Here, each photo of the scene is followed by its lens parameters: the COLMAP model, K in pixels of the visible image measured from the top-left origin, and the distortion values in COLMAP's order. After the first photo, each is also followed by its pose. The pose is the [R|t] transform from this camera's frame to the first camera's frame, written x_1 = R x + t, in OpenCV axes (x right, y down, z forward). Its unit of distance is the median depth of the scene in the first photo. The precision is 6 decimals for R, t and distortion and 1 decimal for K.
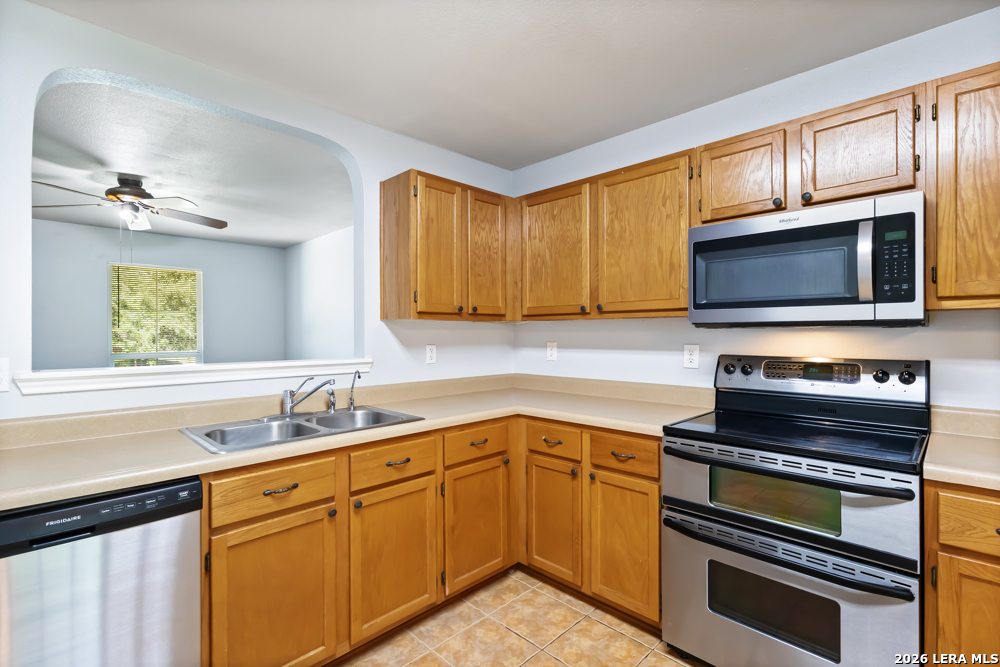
lens RADIAL K [[459.9, 0, 490.3], [0, 459.9, 334.0], [0, 0, 1]] dist [0.002583, 0.001064]
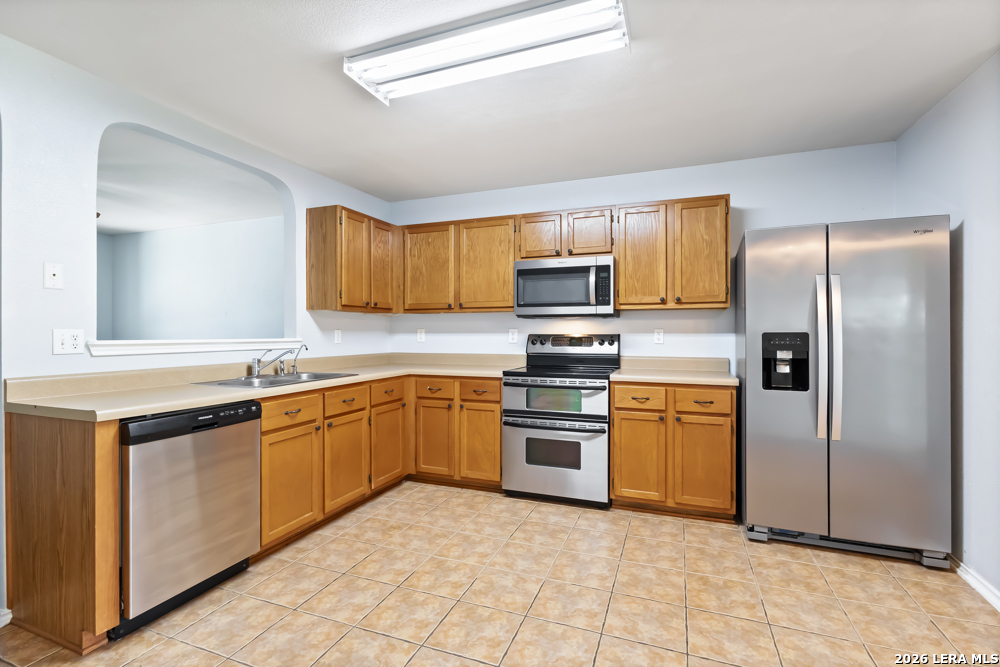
lens RADIAL K [[459.9, 0, 490.3], [0, 459.9, 334.0], [0, 0, 1]] dist [0.002583, 0.001064]
pose [[0.918954, 0.000516, 0.394363, -0.334955], [-0.001584, 0.999996, 0.002383, 0.043674], [-0.394361, -0.002814, 0.918951, -0.561294]]
